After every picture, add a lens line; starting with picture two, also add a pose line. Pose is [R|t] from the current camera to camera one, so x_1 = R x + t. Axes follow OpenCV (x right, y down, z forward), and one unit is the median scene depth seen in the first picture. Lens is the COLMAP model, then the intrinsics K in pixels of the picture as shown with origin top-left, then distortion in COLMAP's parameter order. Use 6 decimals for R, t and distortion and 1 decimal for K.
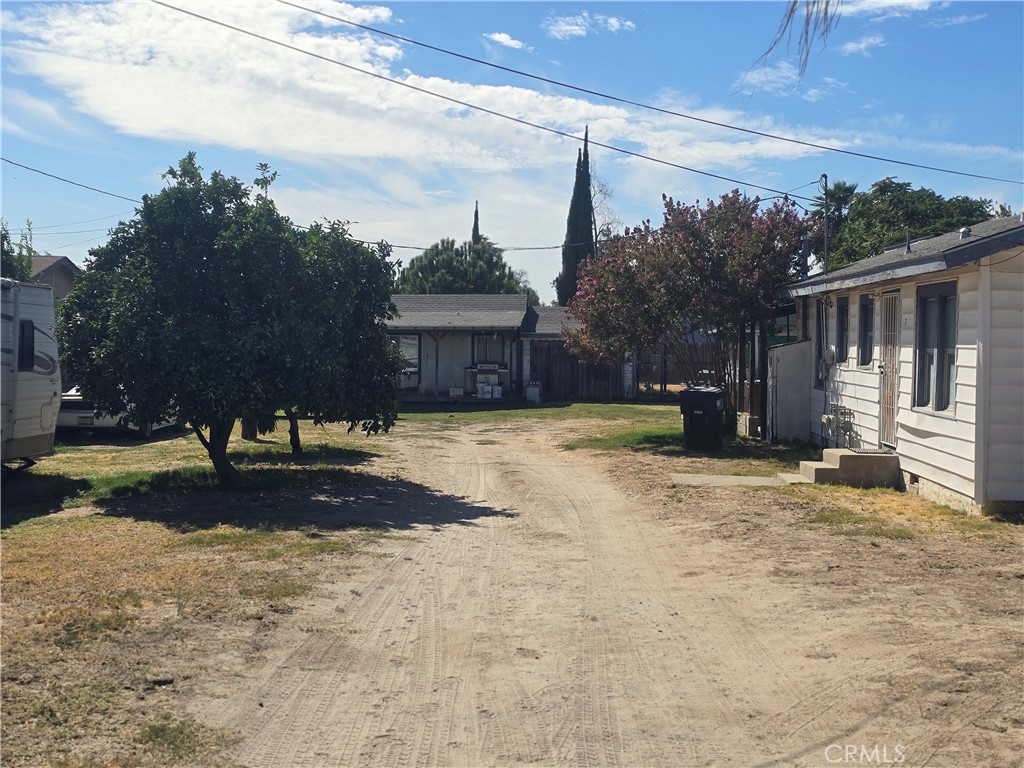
lens RADIAL K [[1448.8, 0, 512.0], [0, 1448.8, 384.0], [0, 0, 1]] dist [0.042675, -0.045877]
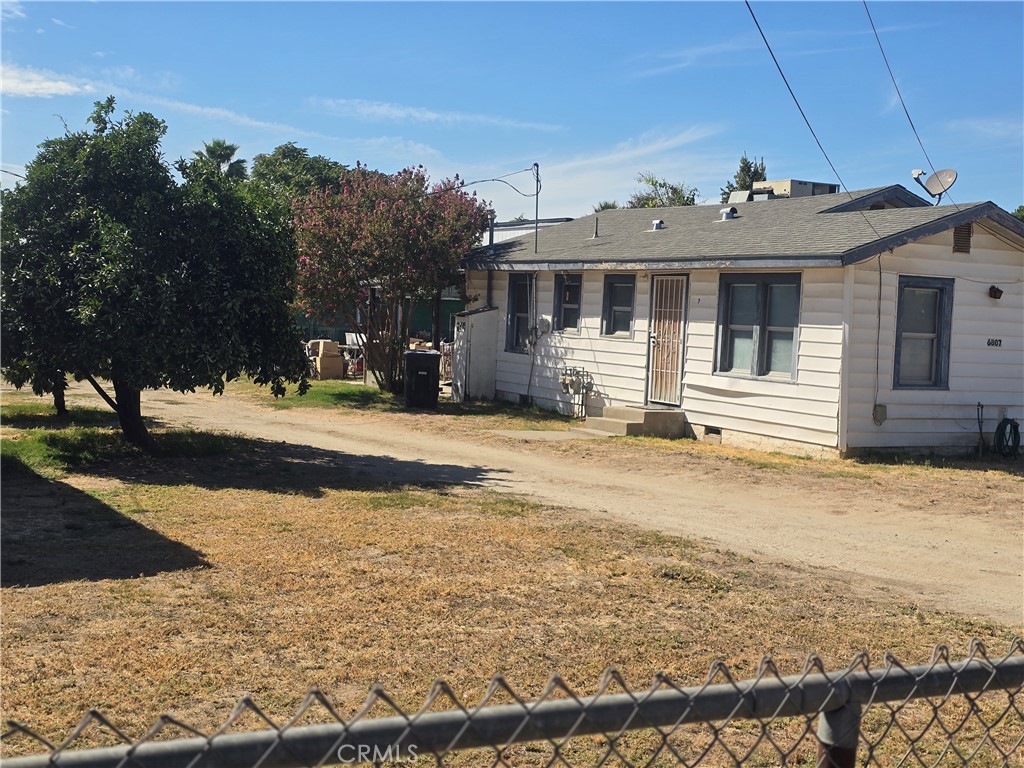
lens RADIAL K [[1448.8, 0, 512.0], [0, 1448.8, 384.0], [0, 0, 1]] dist [0.042675, -0.045877]
pose [[0.832469, -0.003439, 0.554060, -2.089192], [-0.015633, 0.999437, 0.029691, -0.027505], [-0.553850, -0.033379, 0.831947, 0.340497]]
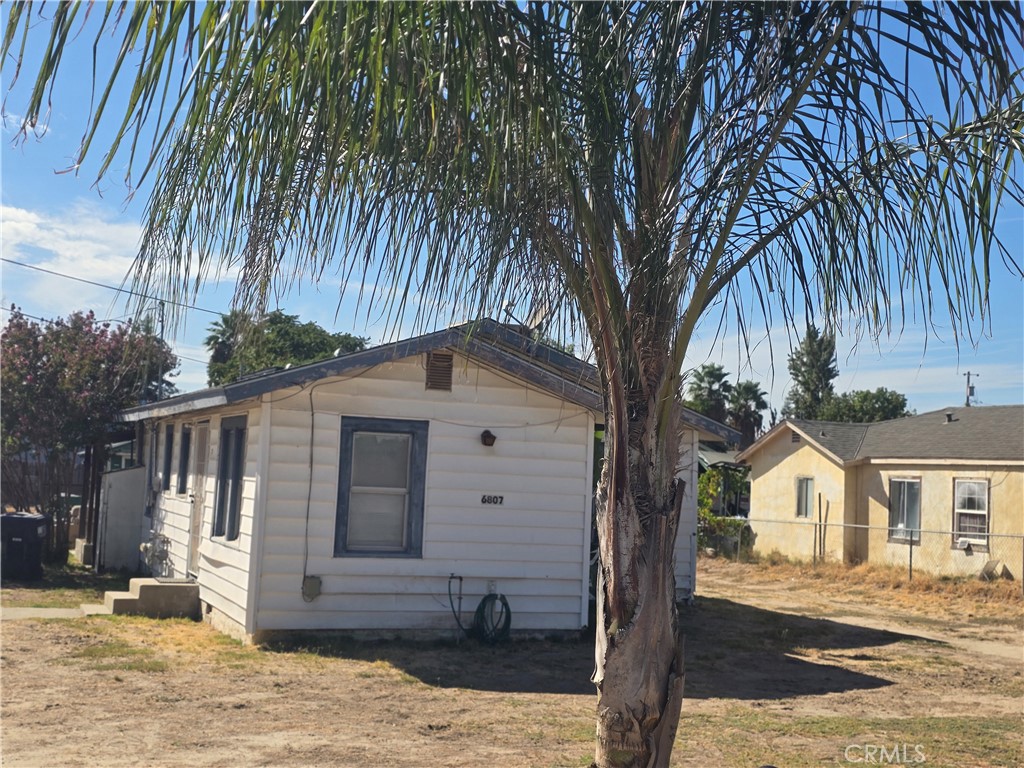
lens RADIAL K [[1448.8, 0, 512.0], [0, 1448.8, 384.0], [0, 0, 1]] dist [0.042675, -0.045877]
pose [[0.881514, 0.059877, 0.468346, -0.080924], [-0.017720, 0.995423, -0.093910, 0.005020], [-0.471825, 0.074484, 0.878540, 0.022579]]
